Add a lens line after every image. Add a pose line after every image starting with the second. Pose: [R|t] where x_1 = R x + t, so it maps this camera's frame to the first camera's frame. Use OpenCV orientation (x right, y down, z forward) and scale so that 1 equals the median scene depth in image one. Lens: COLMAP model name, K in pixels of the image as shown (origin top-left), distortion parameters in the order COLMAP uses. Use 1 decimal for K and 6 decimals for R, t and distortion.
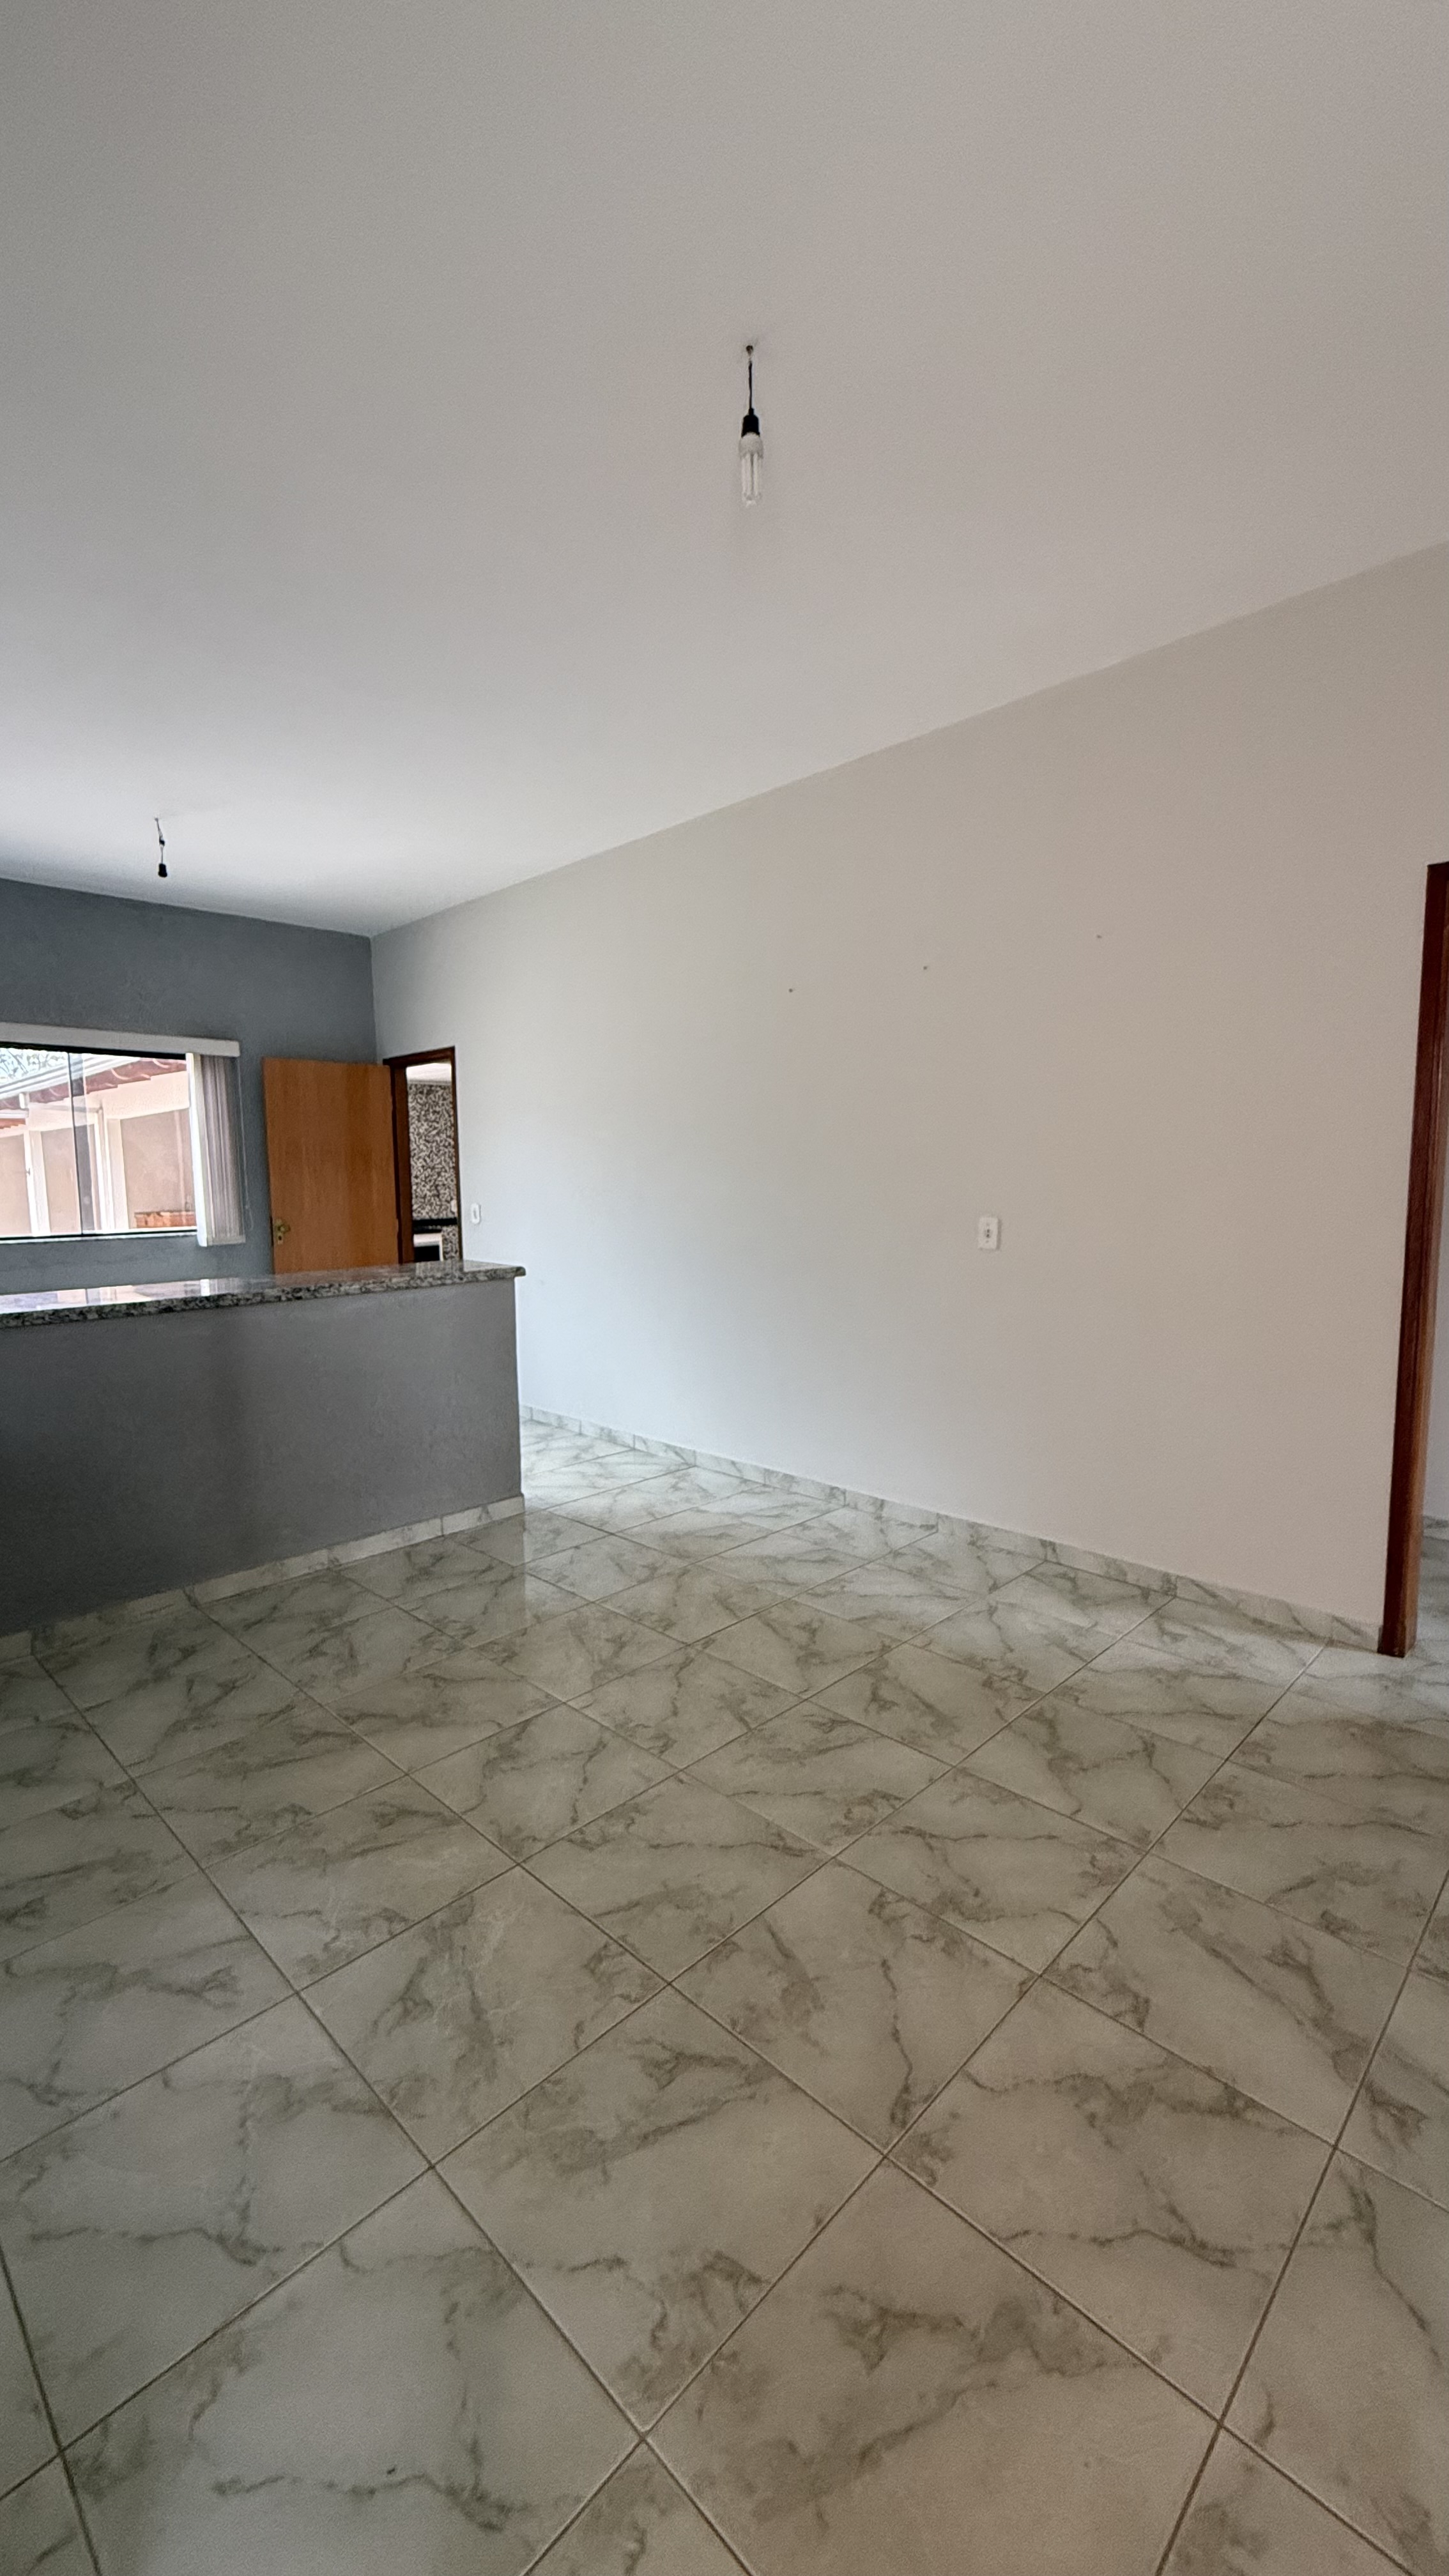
lens RADIAL K [[1031.4, 0, 724.0], [0, 1031.4, 1285.9], [0, 0, 1]] dist [-0.000943, 0.000333]
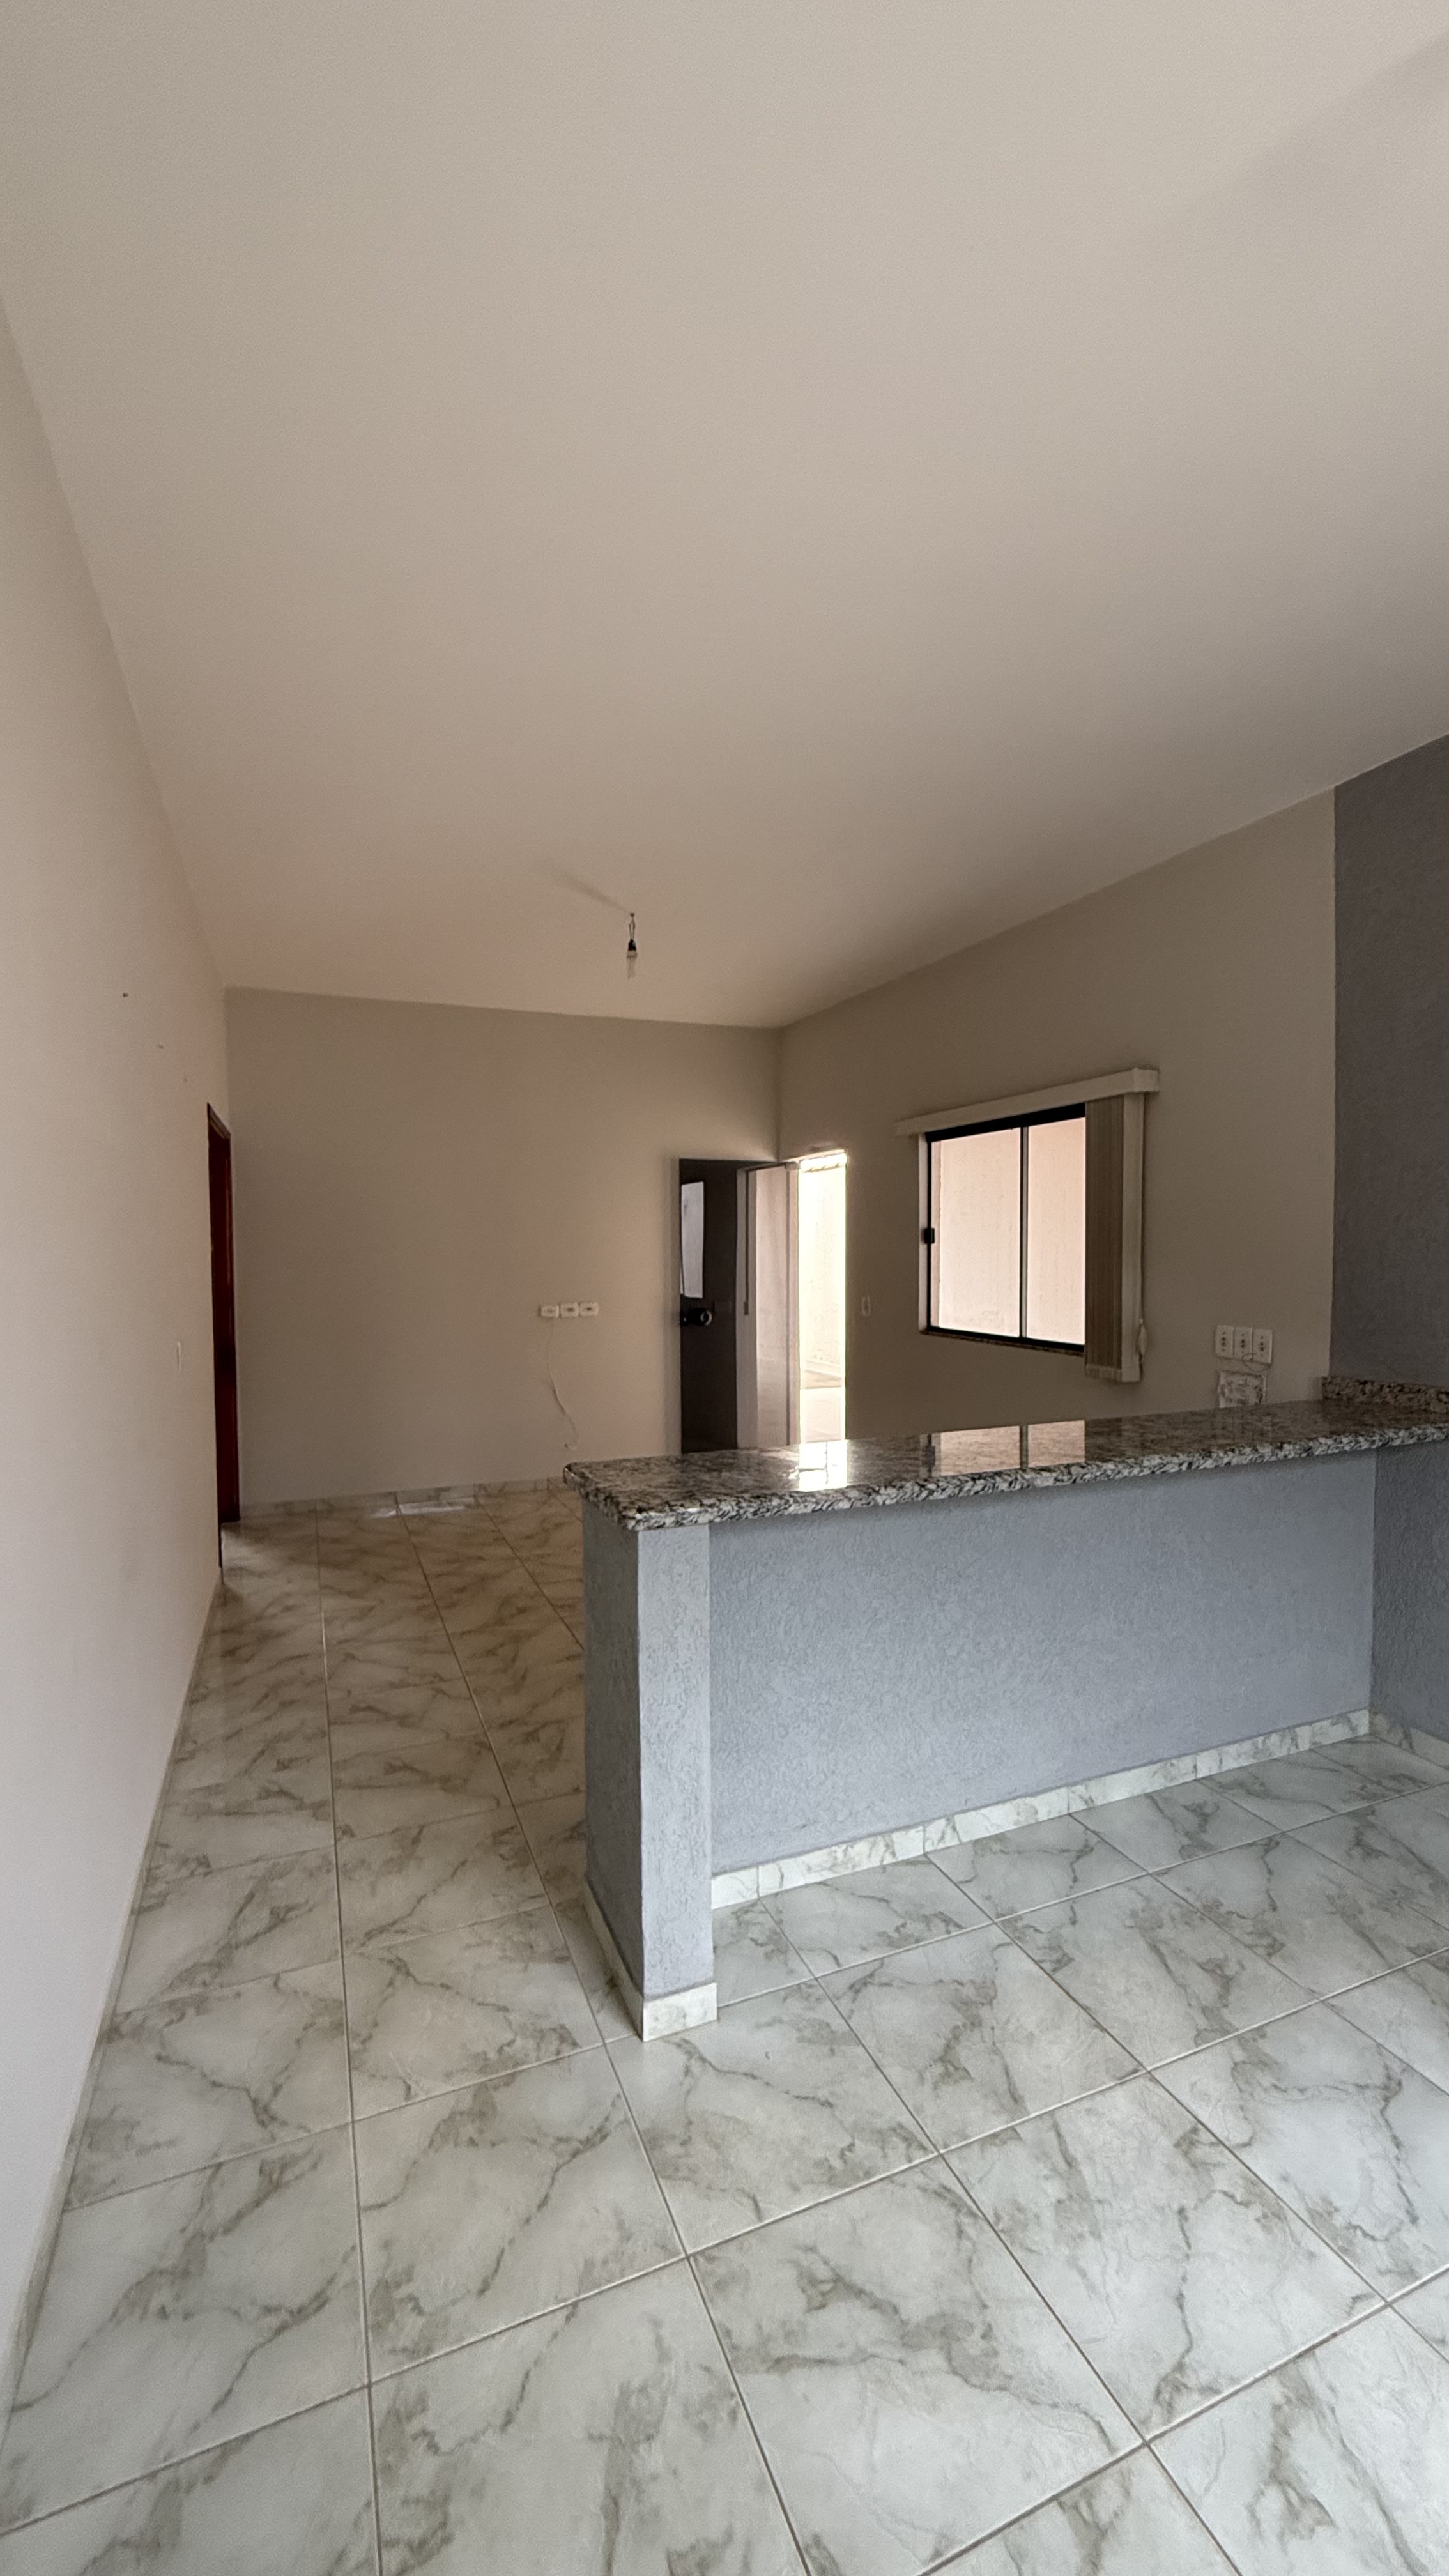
lens RADIAL K [[1031.4, 0, 711.5], [0, 1031.4, 1293.4], [0, 0, 1]] dist [-0.000943, 0.000333]
pose [[-0.915182, -0.000035, 0.403040, -0.702017], [0.060778, 0.988552, 0.138096, -0.261816], [-0.398431, 0.150879, -0.904704, 2.085995]]
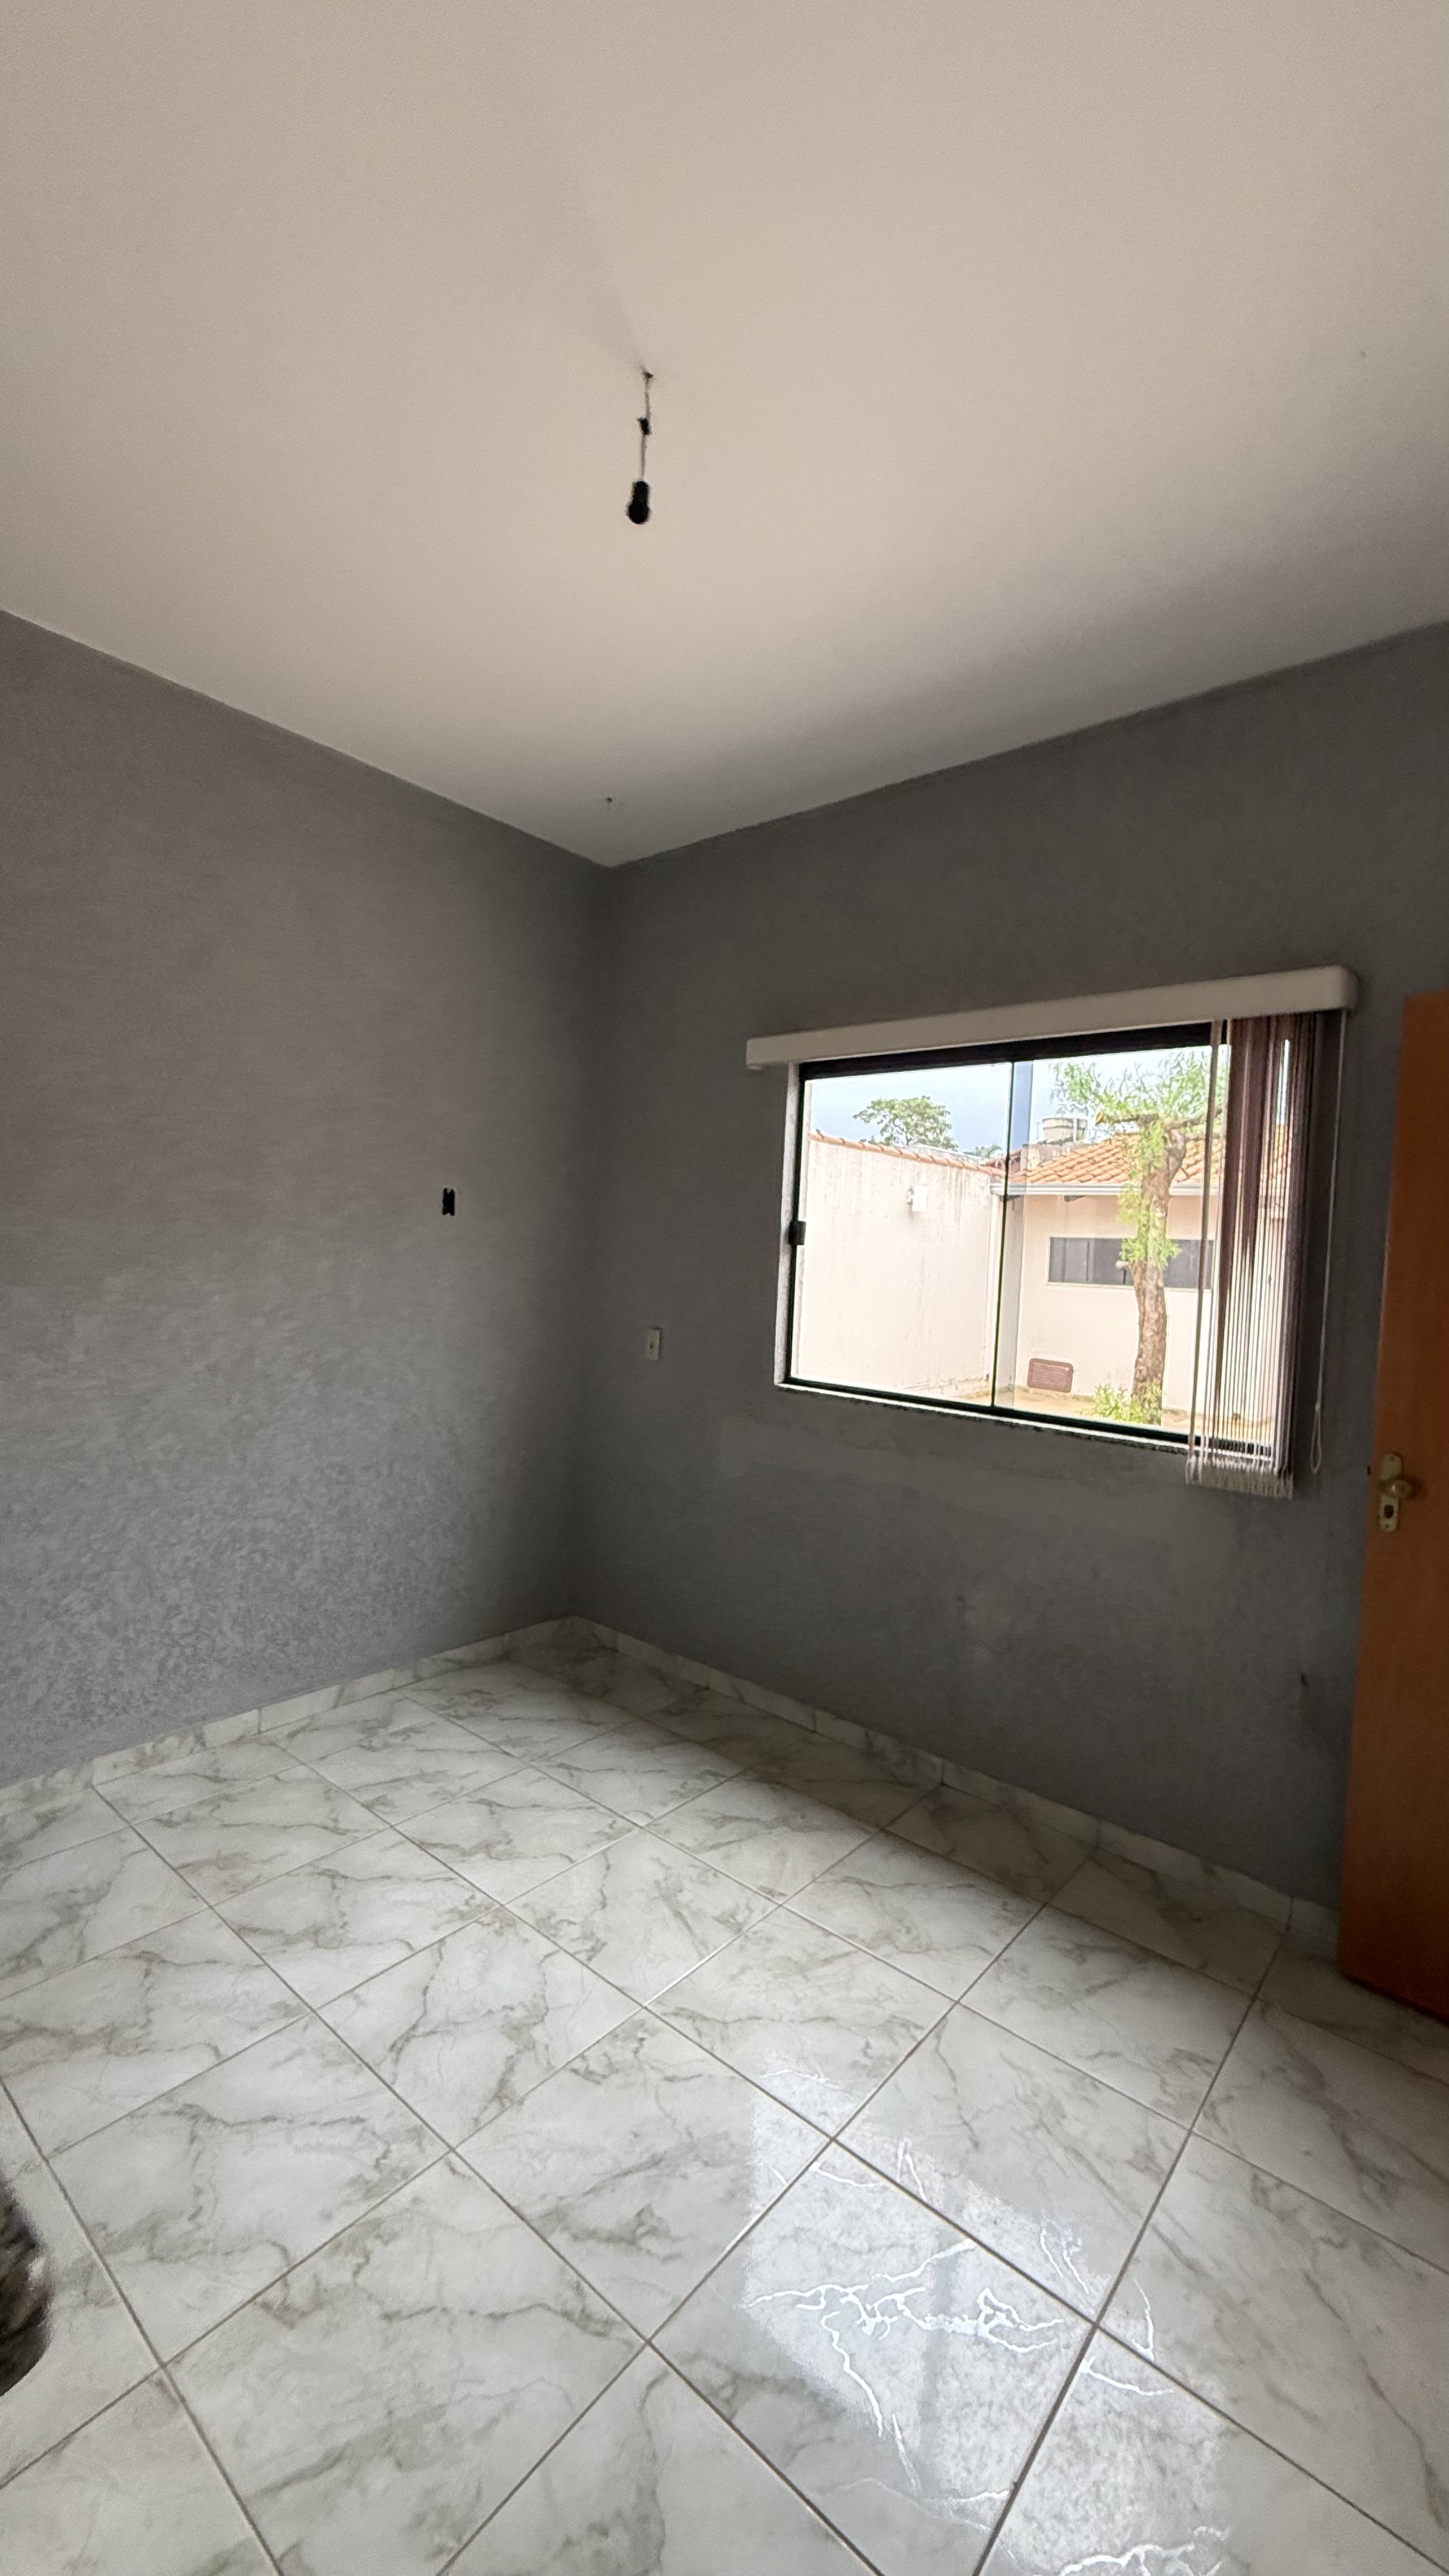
lens RADIAL K [[1031.4, 0, 731.8], [0, 1031.4, 1284.9], [0, 0, 1]] dist [-0.000943, 0.000333]
pose [[0.078869, 0.045875, -0.995829, -0.236168], [-0.157937, 0.986899, 0.032956, -0.211753], [0.984294, 0.154679, 0.085081, 1.609037]]
